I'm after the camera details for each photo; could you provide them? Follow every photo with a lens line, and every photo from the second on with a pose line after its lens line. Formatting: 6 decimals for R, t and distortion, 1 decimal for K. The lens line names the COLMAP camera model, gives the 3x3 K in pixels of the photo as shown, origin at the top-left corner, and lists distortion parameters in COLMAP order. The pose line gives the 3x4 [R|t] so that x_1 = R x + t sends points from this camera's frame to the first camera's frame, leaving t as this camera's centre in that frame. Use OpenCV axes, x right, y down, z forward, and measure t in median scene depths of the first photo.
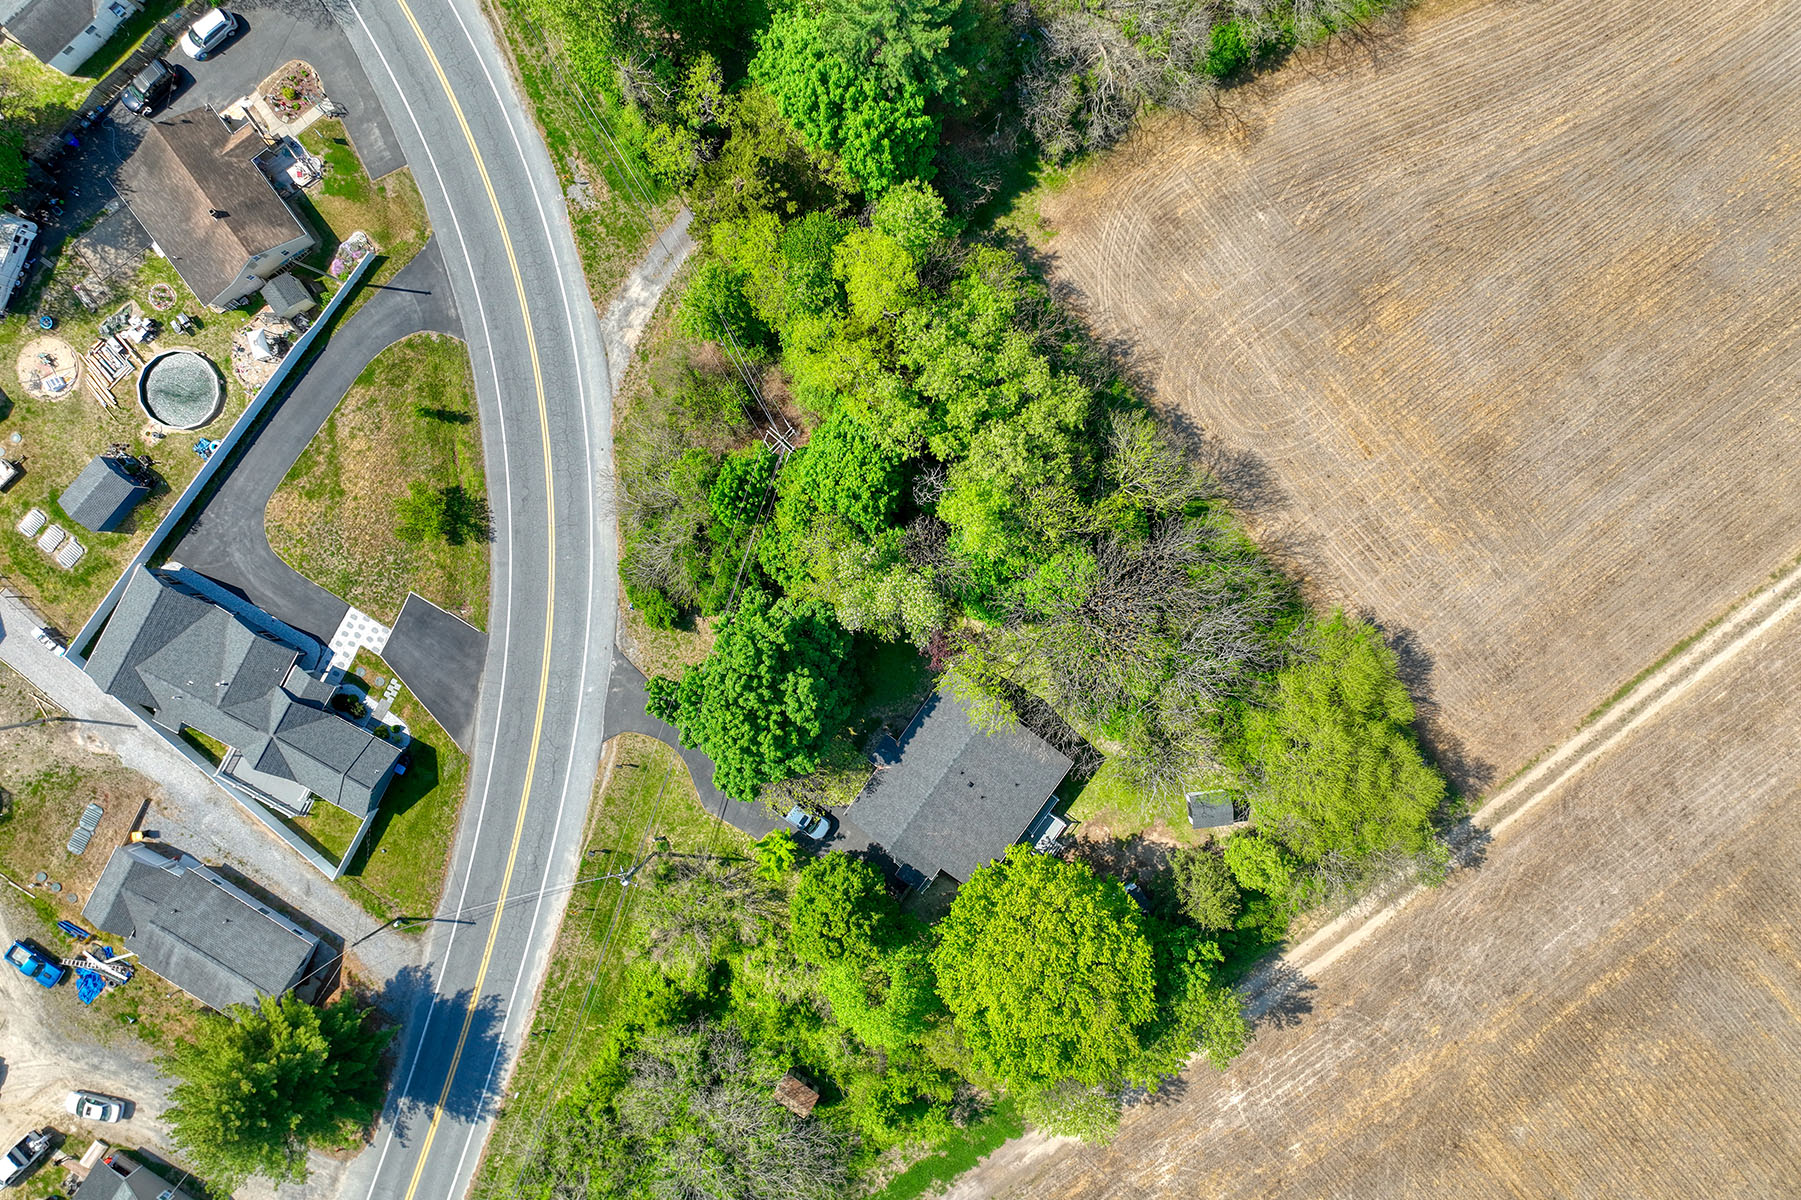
lens RADIAL K [[1264.1, 0, 907.5], [0, 1264.1, 612.1], [0, 0, 1]] dist [-0.001326, 0.016214]
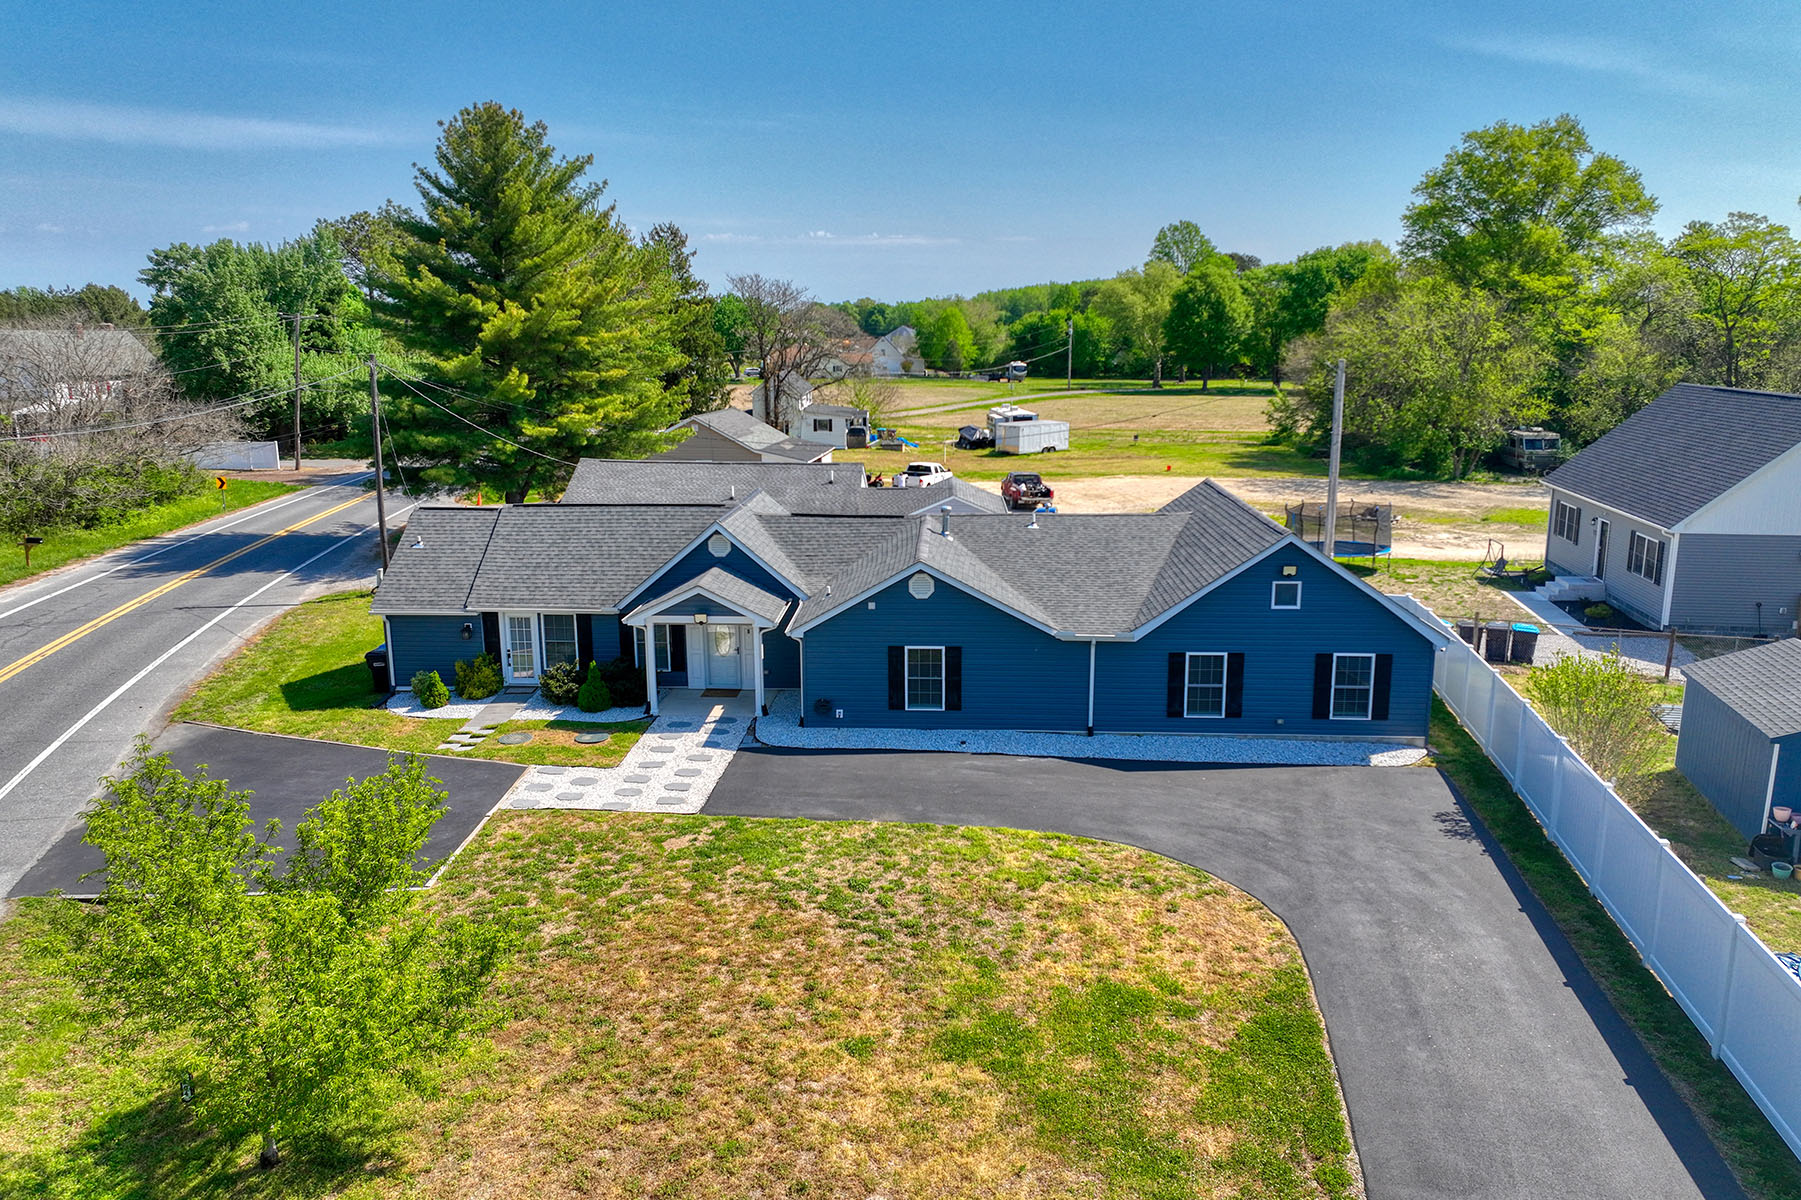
lens RADIAL K [[1264.1, 0, 903.9], [0, 1264.1, 600.8], [0, 0, 1]] dist [-0.001326, 0.016214]
pose [[-0.898895, 0.097394, -0.427203, -0.379537], [-0.438118, -0.213898, 0.873098, -0.213369], [-0.006344, 0.971989, 0.234942, 0.907593]]
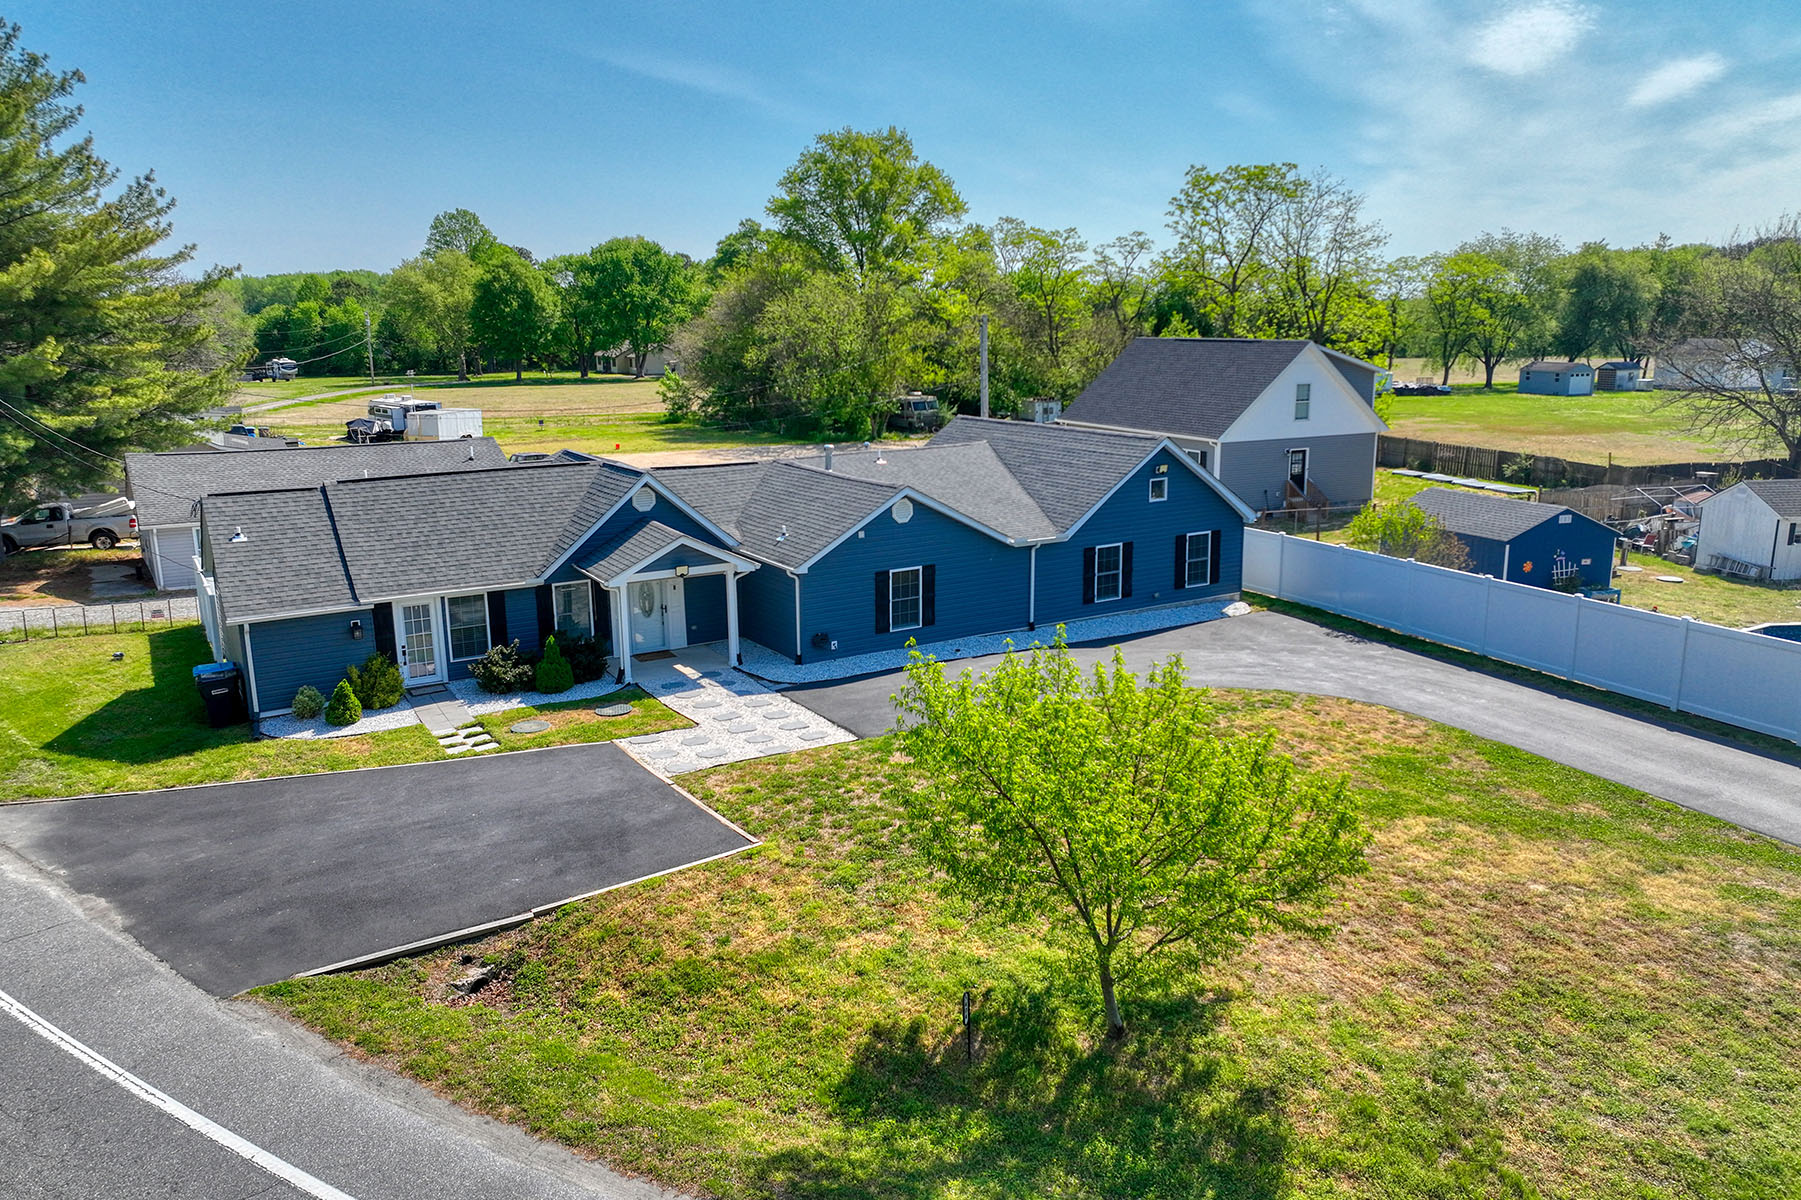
lens RADIAL K [[1264.1, 0, 903.8], [0, 1264.1, 599.1], [0, 0, 1]] dist [-0.001326, 0.016214]
pose [[-0.489370, 0.195047, -0.849985, -0.253561], [-0.872019, -0.120666, 0.474366, -0.117360], [-0.010040, 0.973343, 0.229135, 0.921931]]
